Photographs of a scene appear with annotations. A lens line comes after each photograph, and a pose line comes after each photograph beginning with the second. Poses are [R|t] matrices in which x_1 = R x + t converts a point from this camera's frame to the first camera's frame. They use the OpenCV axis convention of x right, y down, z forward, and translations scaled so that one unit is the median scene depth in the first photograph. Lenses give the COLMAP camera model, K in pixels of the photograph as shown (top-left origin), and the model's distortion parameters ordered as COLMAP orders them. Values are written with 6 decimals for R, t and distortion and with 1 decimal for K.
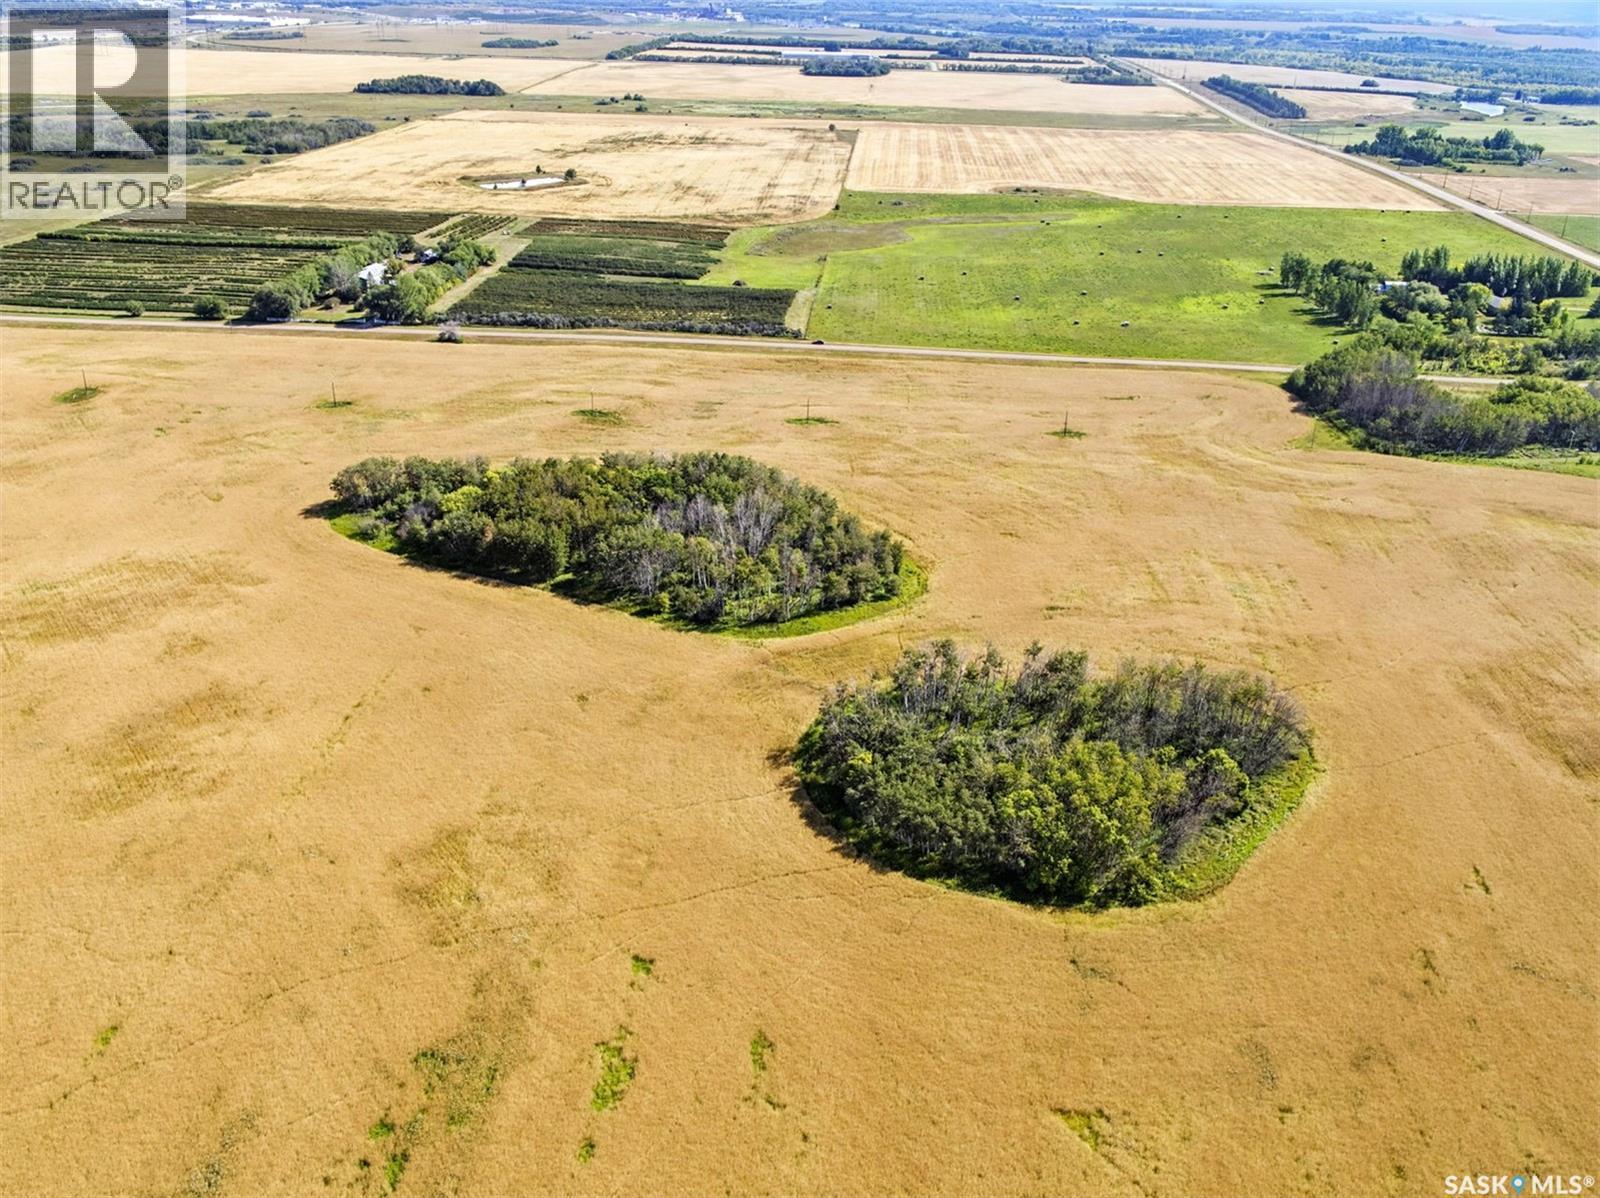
lens RADIAL K [[1386.3, 0, 814.6], [0, 1386.3, 603.7], [0, 0, 1]] dist [-0.001749, 0.008910]
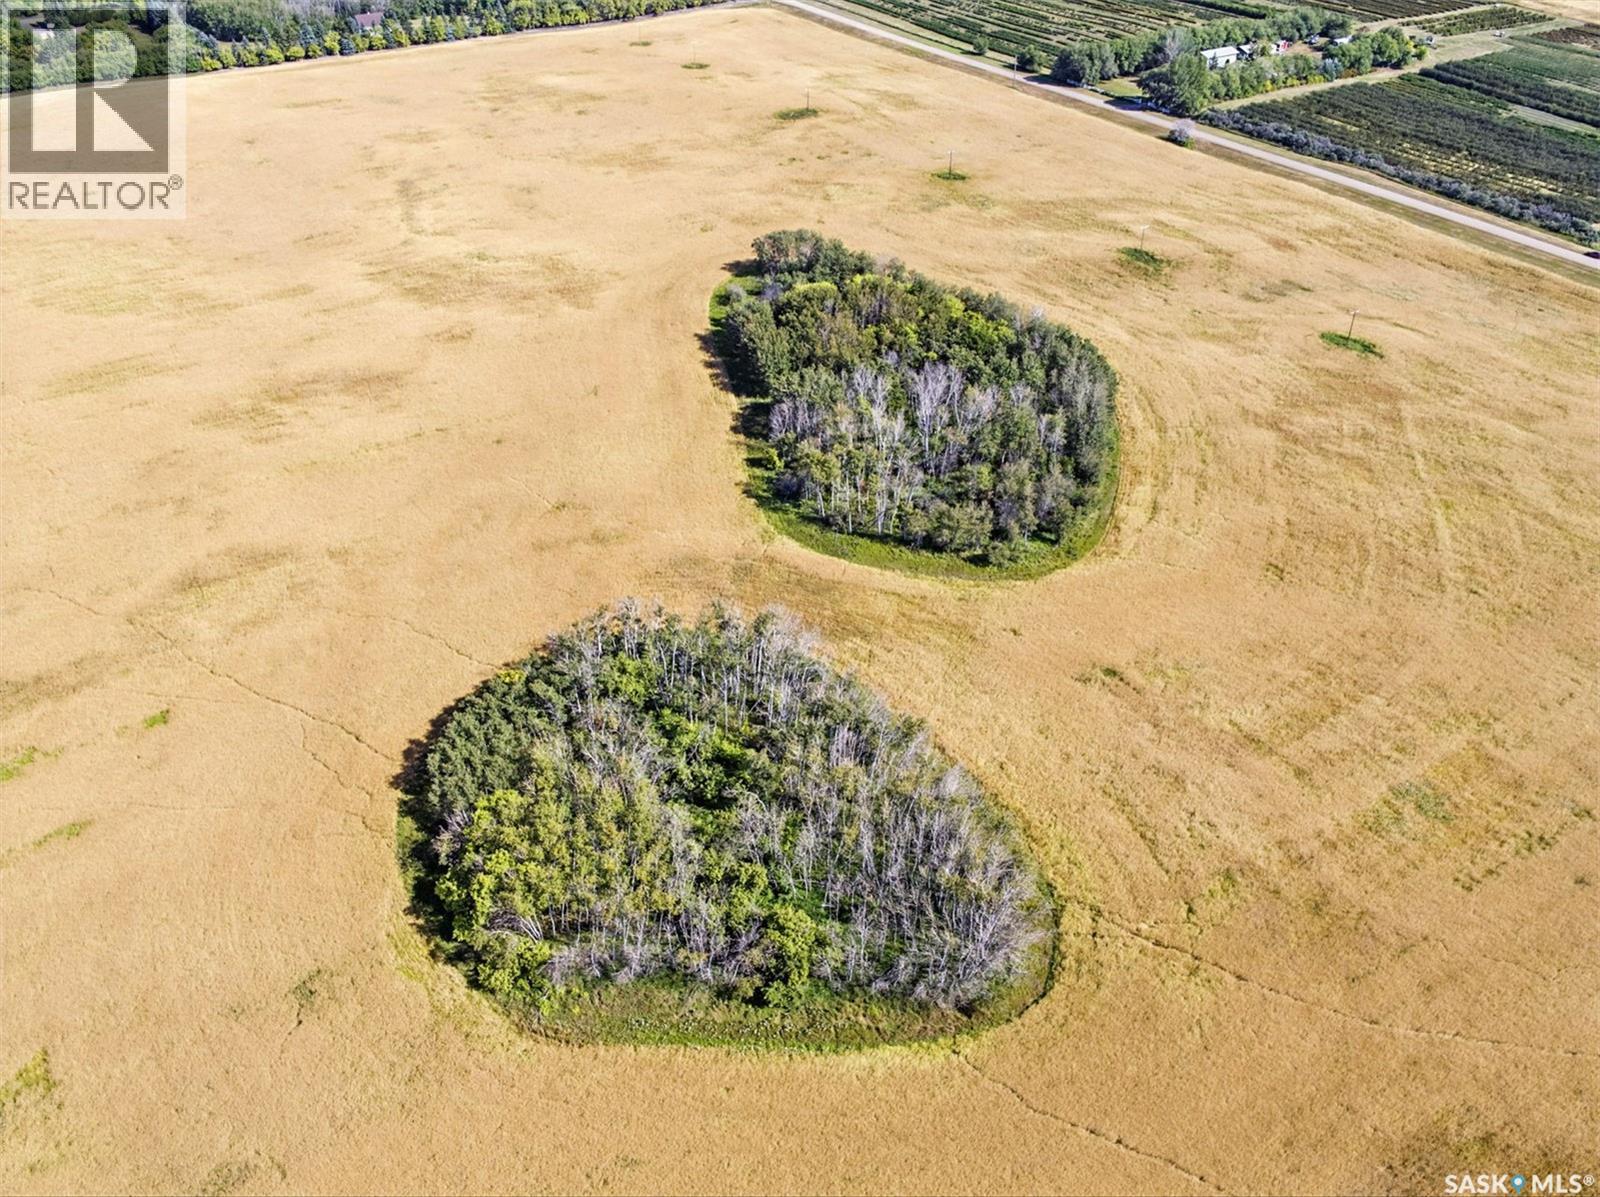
lens RADIAL K [[1386.3, 0, 814.5], [0, 1386.3, 601.1], [0, 0, 1]] dist [-0.001749, 0.008910]
pose [[0.594156, 0.434374, -0.676977, 0.156374], [-0.323051, 0.899648, 0.293720, -0.053990], [0.736626, 0.044182, 0.674856, 0.120221]]
